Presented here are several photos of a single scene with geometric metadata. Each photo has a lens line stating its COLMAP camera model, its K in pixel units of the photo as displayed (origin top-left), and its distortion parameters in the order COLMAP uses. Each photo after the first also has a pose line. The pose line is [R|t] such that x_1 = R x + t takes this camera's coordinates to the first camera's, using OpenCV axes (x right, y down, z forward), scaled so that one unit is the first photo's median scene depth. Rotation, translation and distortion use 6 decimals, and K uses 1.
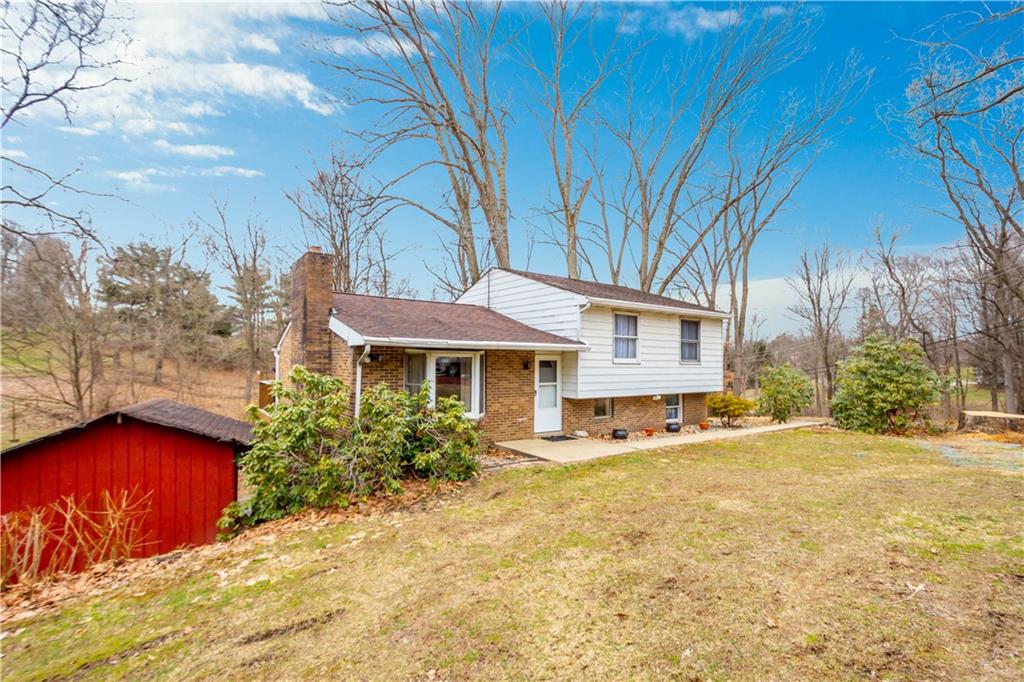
lens RADIAL K [[457.5, 0, 509.2], [0, 457.5, 358.0], [0, 0, 1]] dist [0.000428, 0.000019]
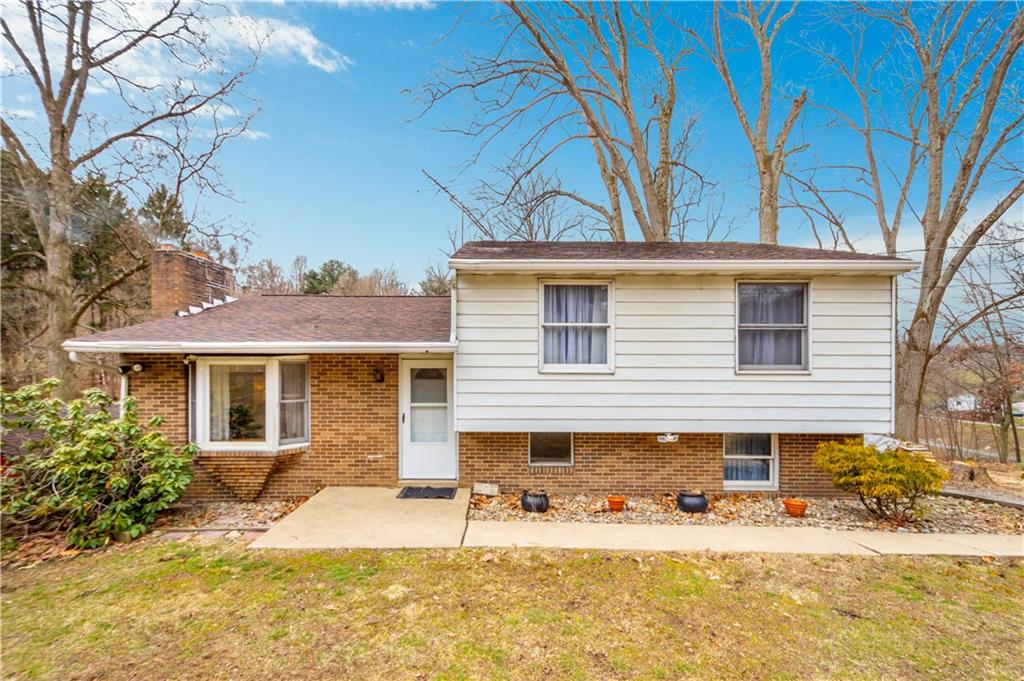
lens RADIAL K [[443.0, 0, 511.9], [0, 443.0, 366.6], [0, 0, 1]] dist [0.018464, 0.000130]
pose [[0.817151, -0.006513, -0.576386, 0.493656], [0.008225, 0.999966, 0.000362, 0.003258], [0.576365, -0.005036, 0.817177, 0.508352]]
